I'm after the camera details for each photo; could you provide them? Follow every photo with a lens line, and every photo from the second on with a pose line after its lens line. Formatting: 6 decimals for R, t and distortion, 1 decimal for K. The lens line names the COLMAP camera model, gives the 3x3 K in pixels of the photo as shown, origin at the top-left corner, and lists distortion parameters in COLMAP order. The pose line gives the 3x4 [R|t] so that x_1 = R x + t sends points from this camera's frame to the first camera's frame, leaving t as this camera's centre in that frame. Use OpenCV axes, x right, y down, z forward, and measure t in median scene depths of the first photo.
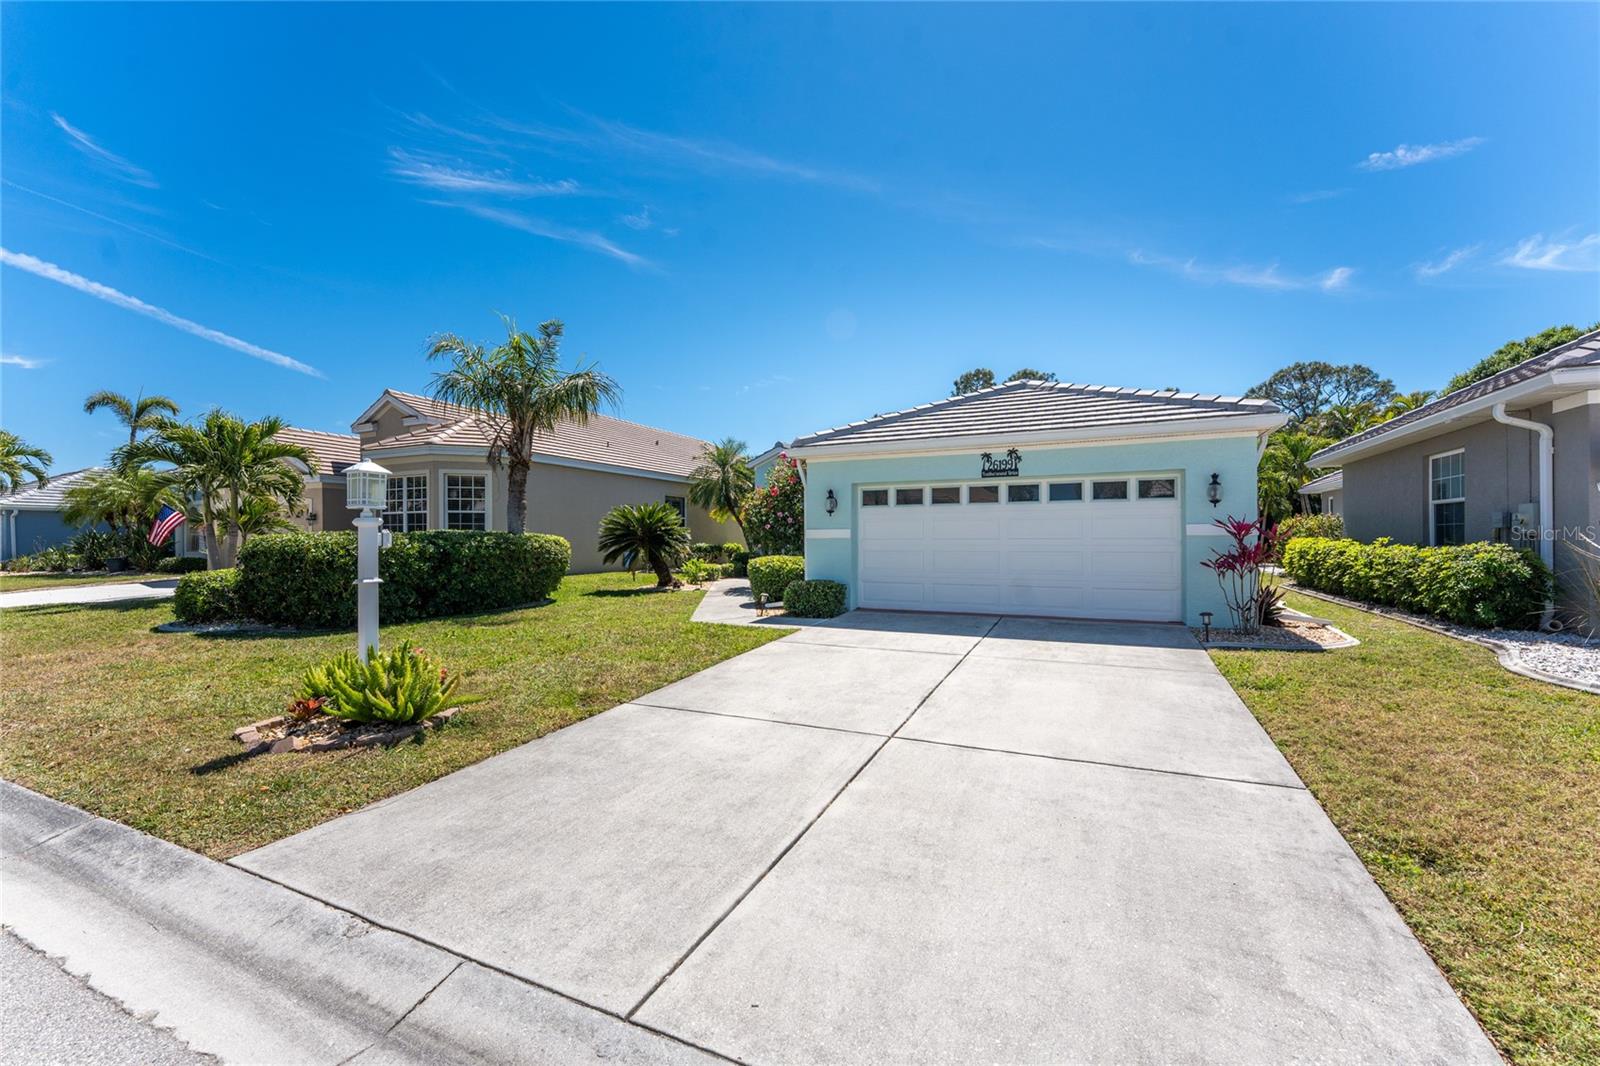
lens RADIAL K [[646.2, 0, 800.0], [0, 646.2, 533.0], [0, 0, 1]] dist [0.002006, 0.000213]
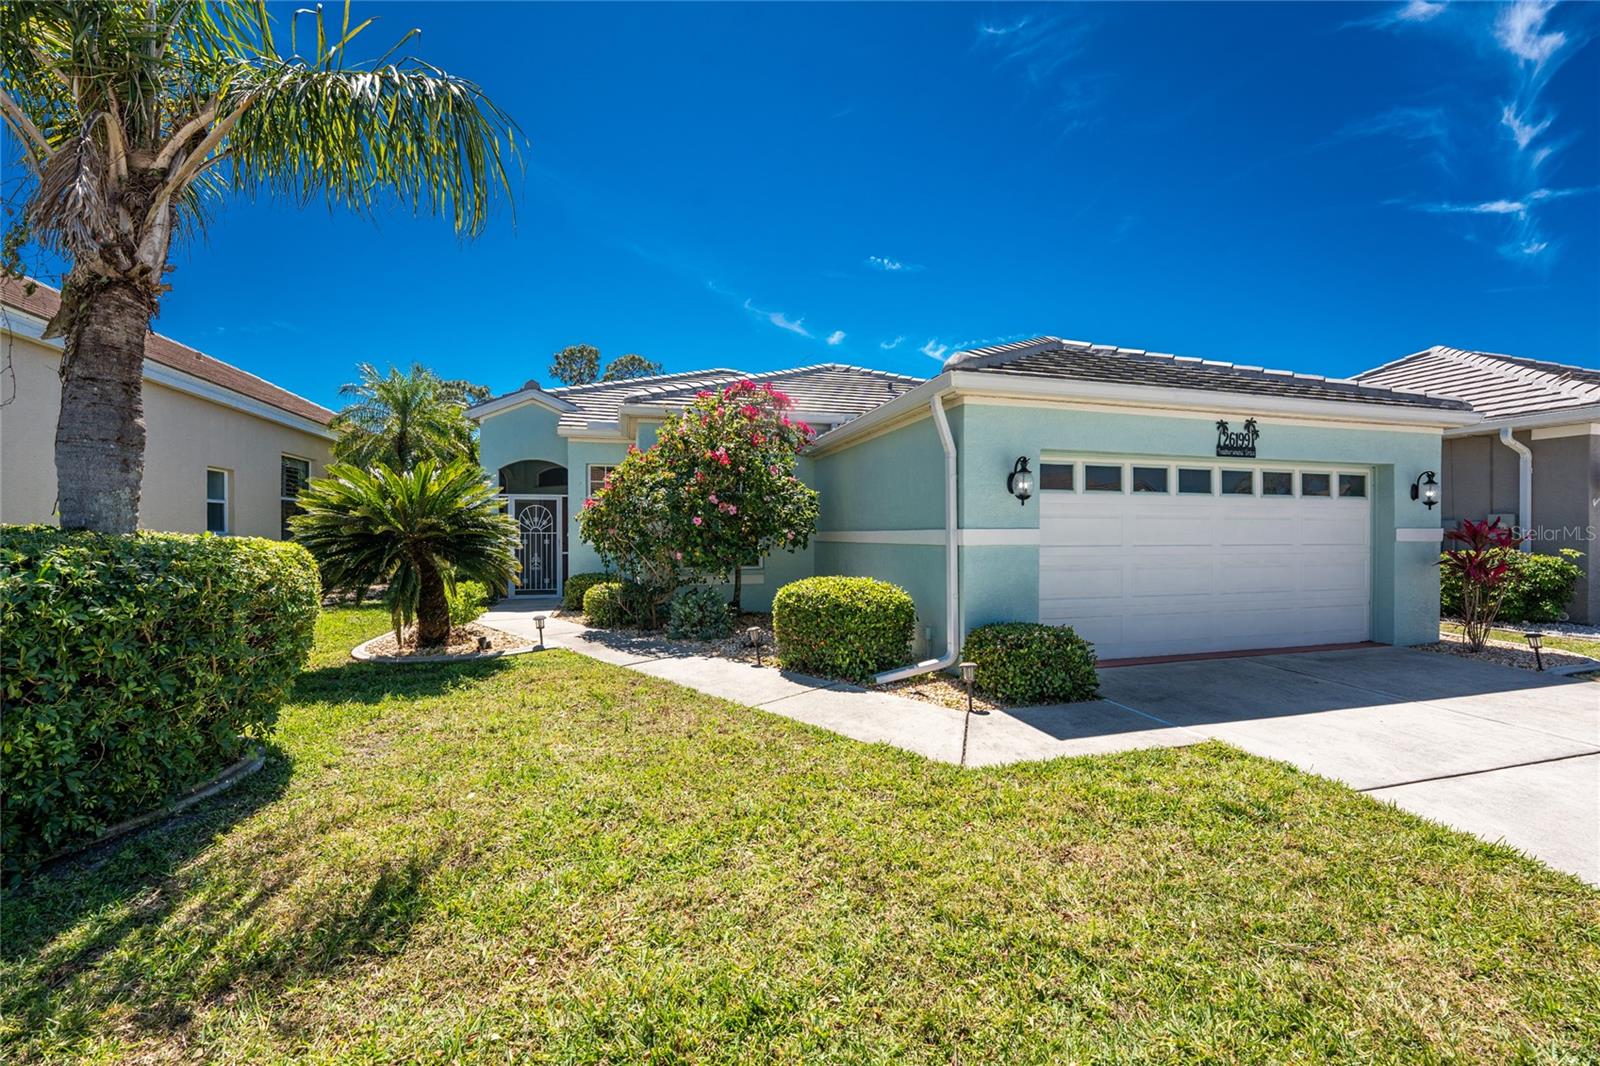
lens RADIAL K [[654.5, 0, 800.0], [0, 654.5, 533.0], [0, 0, 1]] dist [-0.023152, 0.000306]
pose [[0.762409, 0.003958, 0.647083, -0.477551], [-0.008510, 0.999956, 0.003909, -0.003274], [-0.647039, -0.008487, 0.762410, 0.730753]]
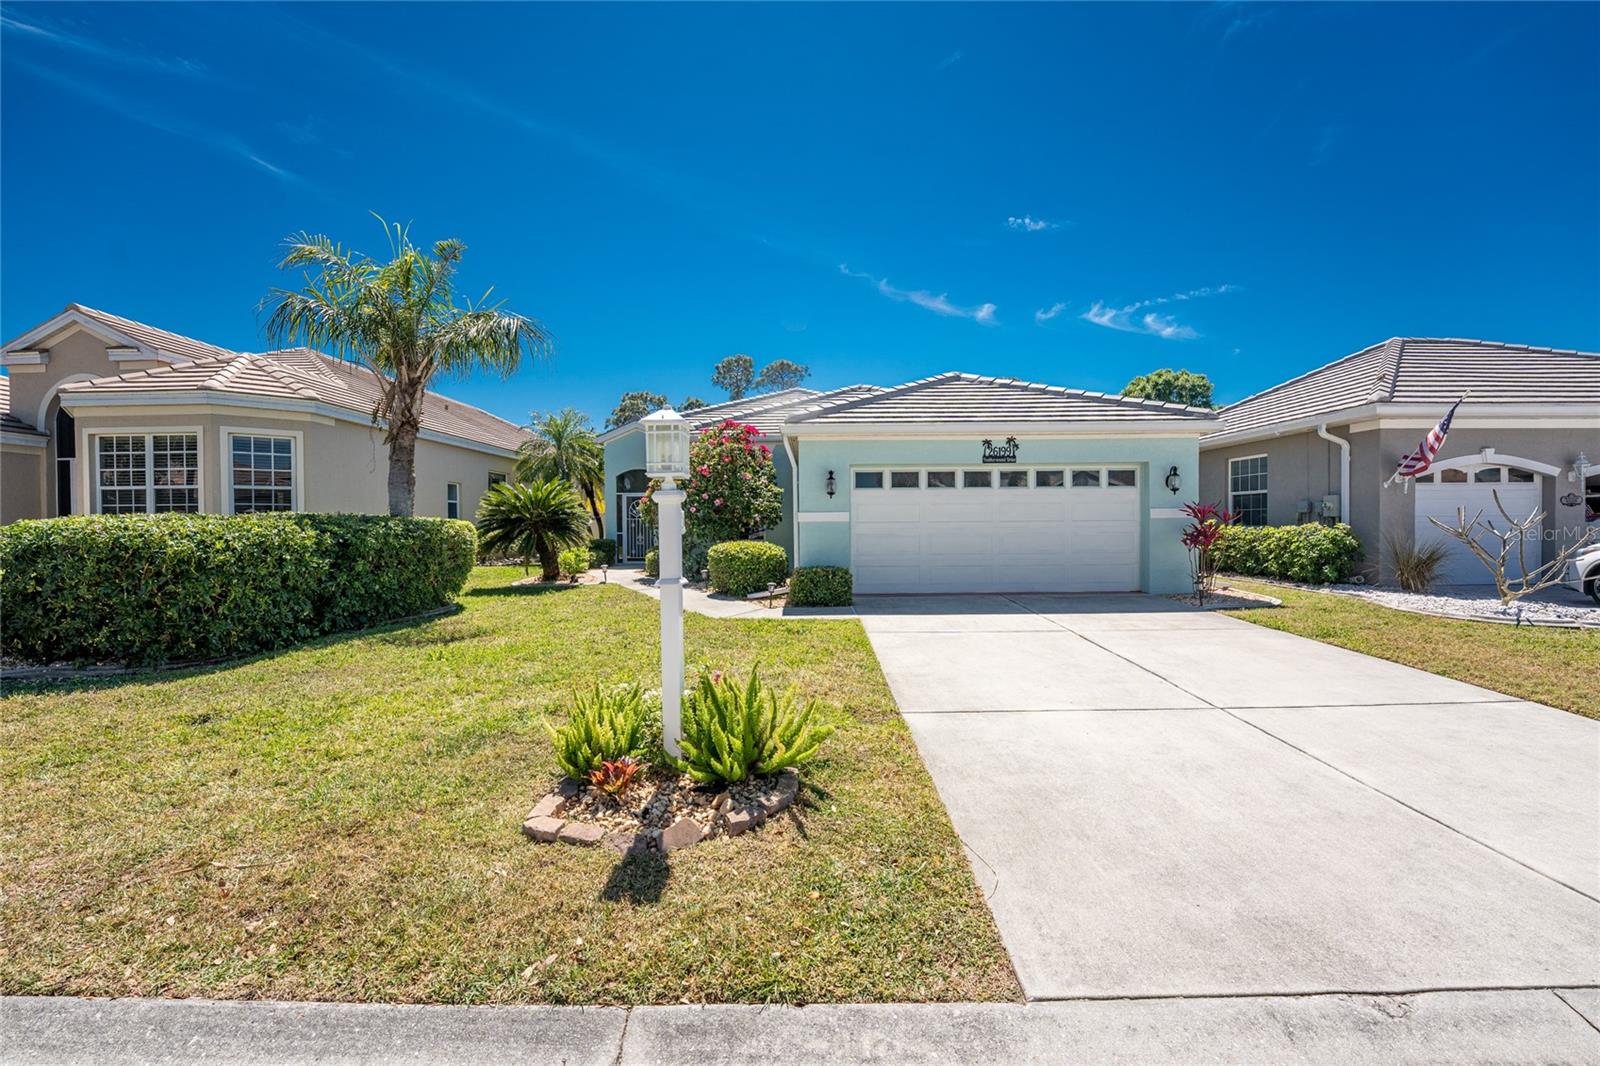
lens RADIAL K [[657.8, 0, 800.6], [0, 657.8, 526.5], [0, 0, 1]] dist [-0.024218, 0.000429]
pose [[0.908956, -0.006490, 0.416842, -0.413345], [0.001131, 0.999914, 0.013102, 0.002667], [-0.416891, -0.011437, 0.908885, 0.148556]]
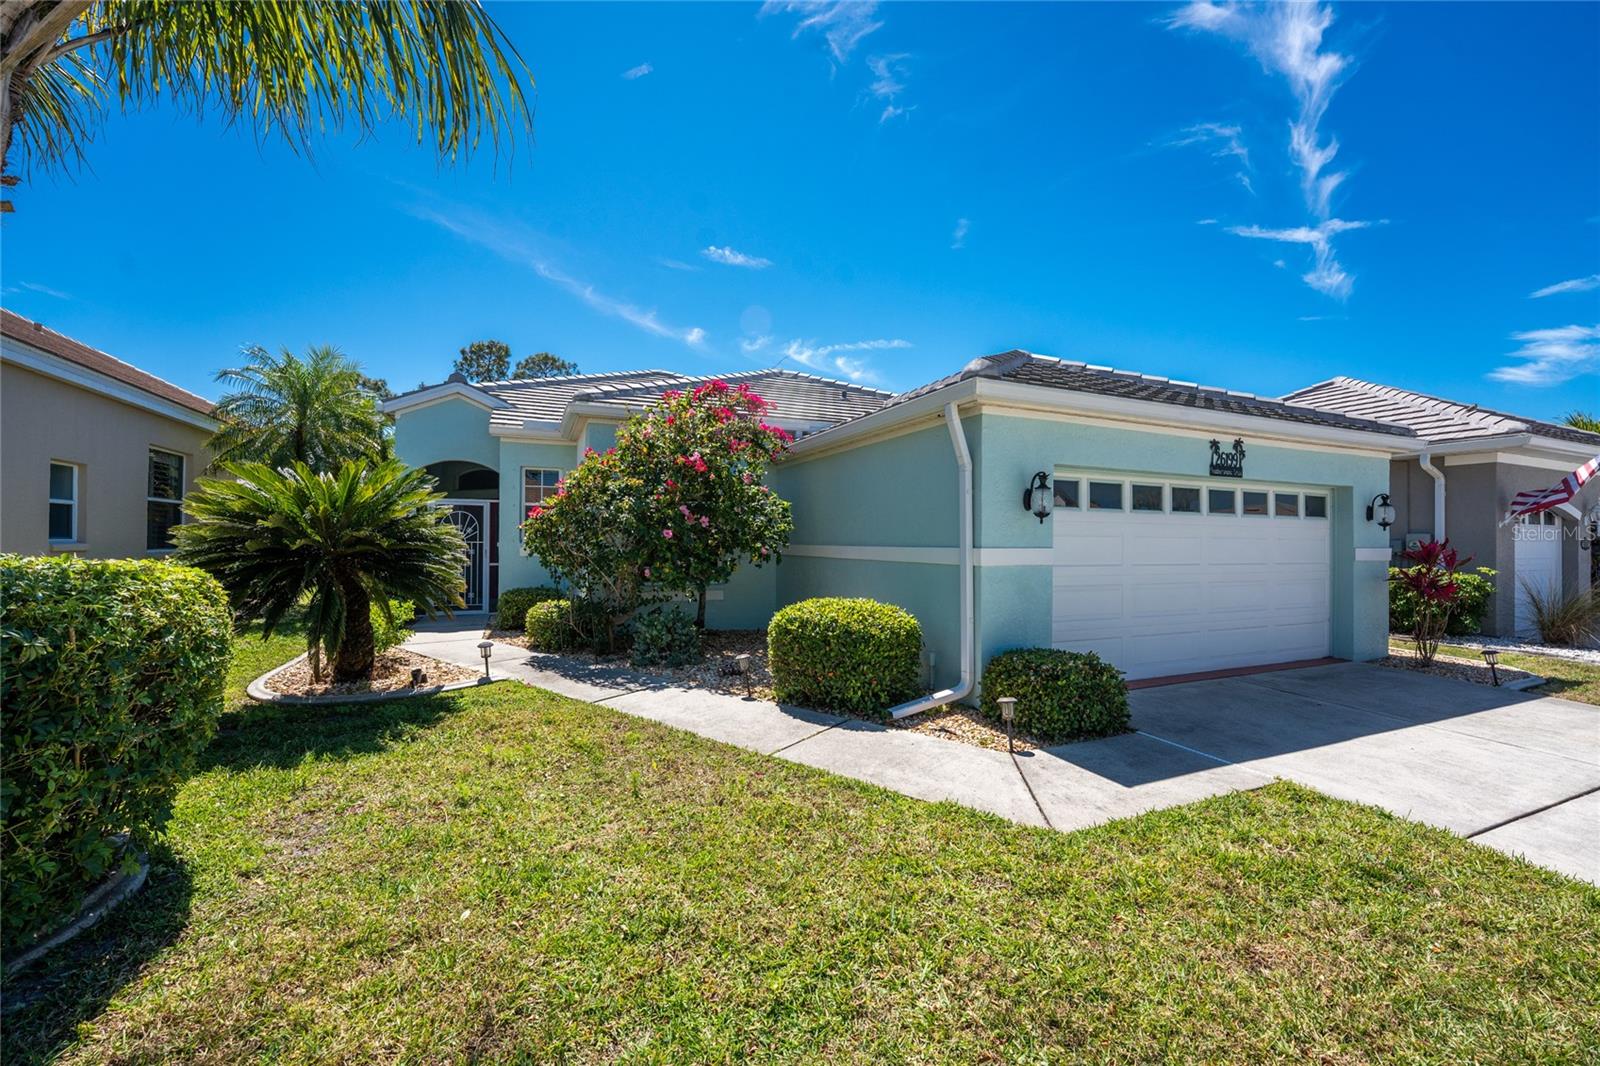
lens RADIAL K [[647.3, 0, 796.3], [0, 647.3, 531.6], [0, 0, 1]] dist [-0.030282, 0.005661]
pose [[0.668973, 0.019418, 0.743033, -0.489042], [-0.018276, 0.999786, -0.009673, -0.011642], [-0.743062, -0.007109, 0.669185, 0.836790]]
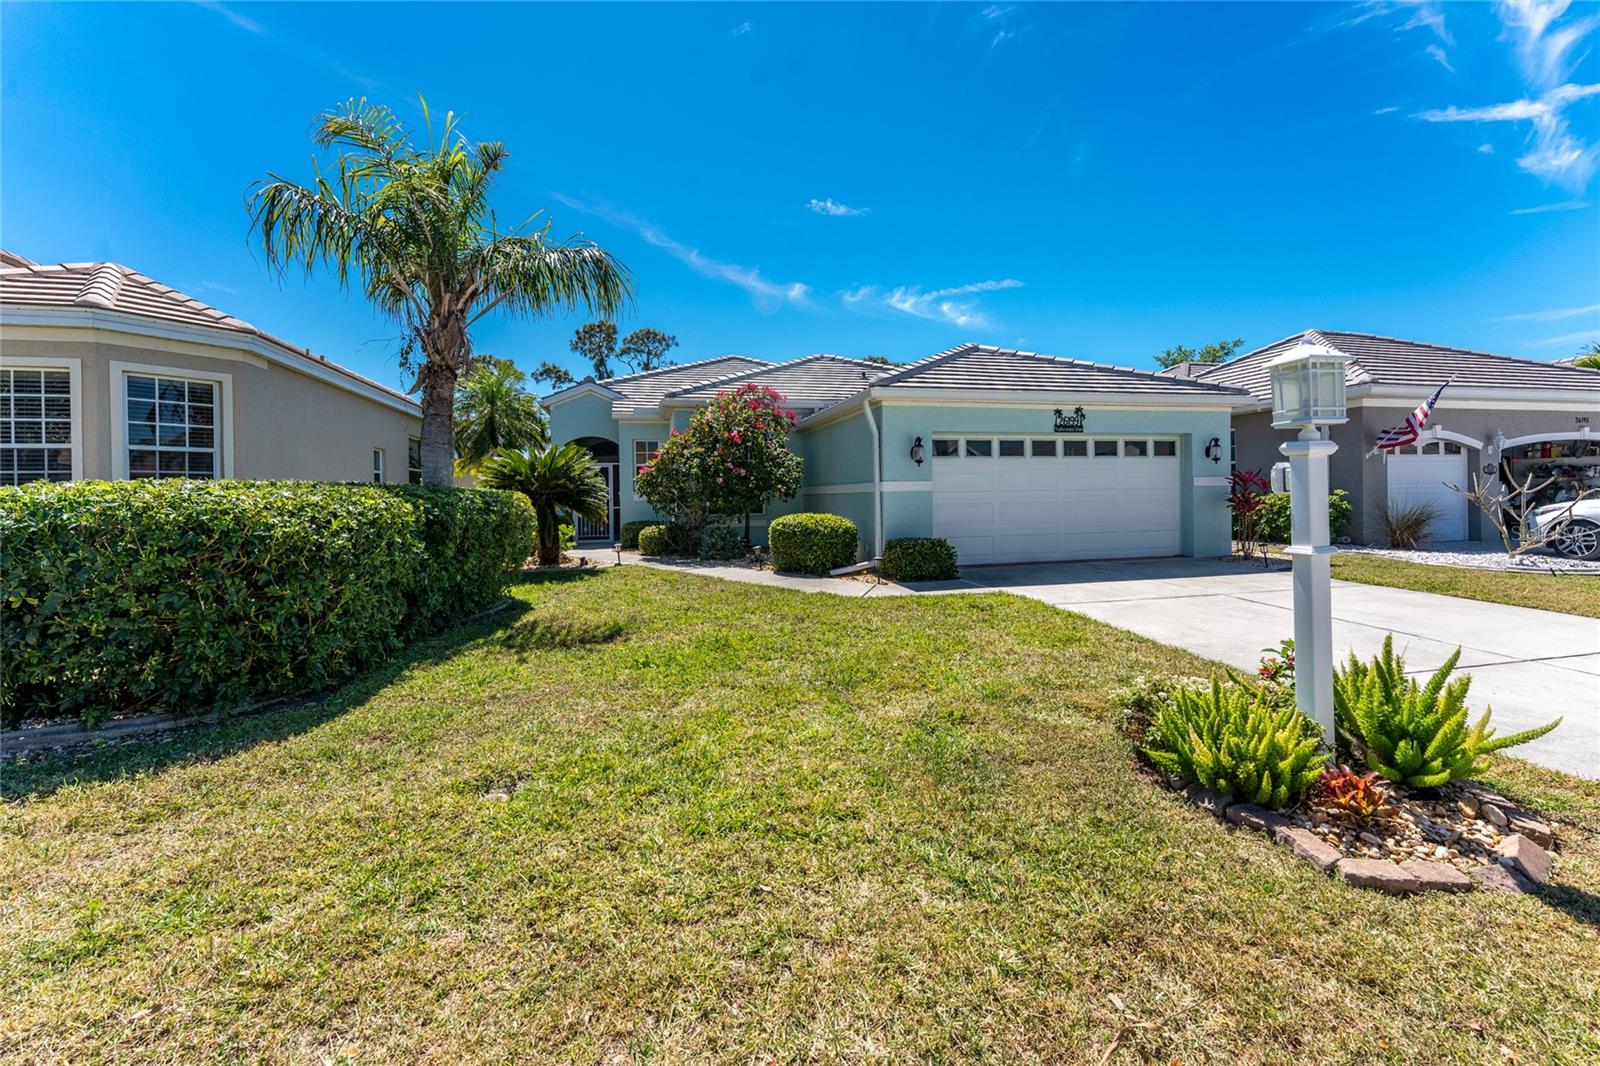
lens RADIAL K [[658.7, 0, 795.0], [0, 658.7, 492.9], [0, 0, 1]] dist [0.002645, -0.000004]
pose [[0.778979, -0.006225, 0.627019, -0.694951], [0.007389, 0.999972, 0.000748, 0.009209], [-0.627006, 0.004051, 0.779004, 0.409930]]
